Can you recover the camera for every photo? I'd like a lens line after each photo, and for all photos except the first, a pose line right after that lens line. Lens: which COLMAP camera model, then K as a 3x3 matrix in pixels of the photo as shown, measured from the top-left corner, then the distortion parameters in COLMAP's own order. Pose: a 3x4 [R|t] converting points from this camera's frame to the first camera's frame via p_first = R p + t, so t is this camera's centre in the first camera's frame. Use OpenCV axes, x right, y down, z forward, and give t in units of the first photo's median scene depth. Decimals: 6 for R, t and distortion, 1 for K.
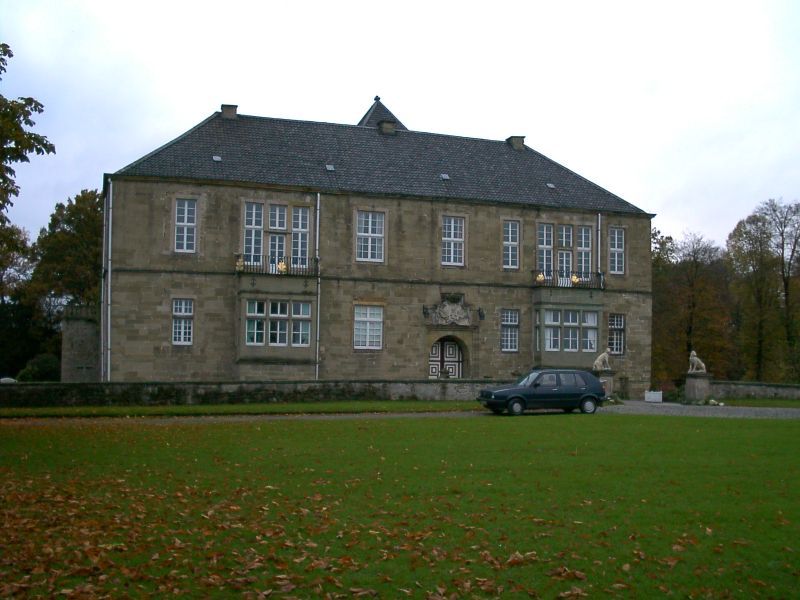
lens RADIAL K [[931.4, 0, 410.2], [0, 931.4, 299.3], [0, 0, 1]] dist [-0.073434, 0.037891]
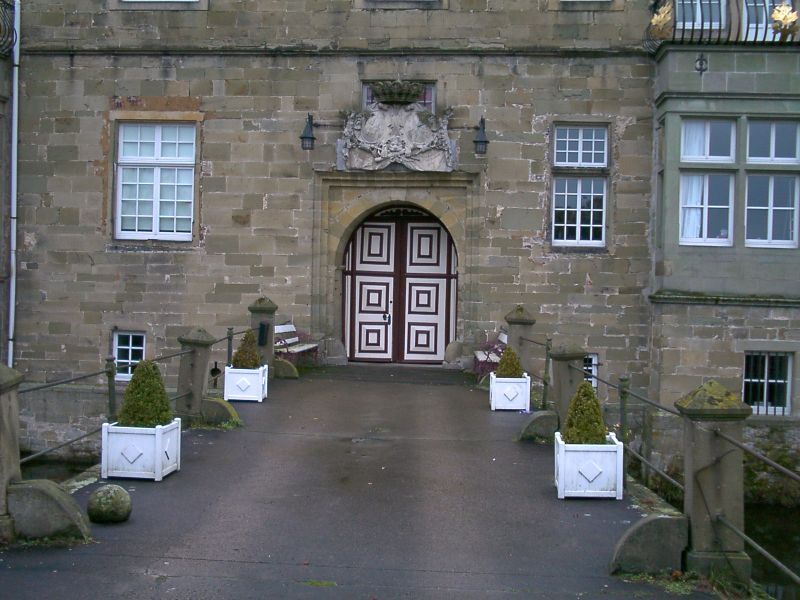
lens RADIAL K [[931.4, 0, 410.2], [0, 931.4, 299.3], [0, 0, 1]] dist [-0.073434, 0.037891]
pose [[0.922558, 0.017577, -0.385459, 0.190273], [0.016946, 0.996152, 0.085984, 0.046875], [0.385487, -0.085857, 0.918710, 0.694824]]
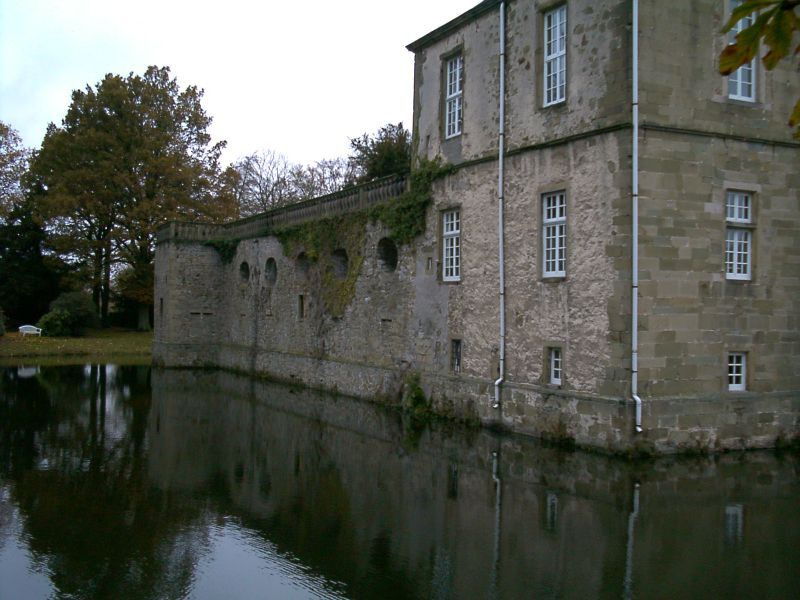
lens RADIAL K [[931.4, 0, 410.2], [0, 931.4, 299.3], [0, 0, 1]] dist [-0.073434, 0.037891]
pose [[0.990821, 0.012570, 0.134592, -0.464757], [-0.020764, 0.998003, 0.059654, 0.030976], [-0.133573, -0.061901, 0.989104, 0.480499]]
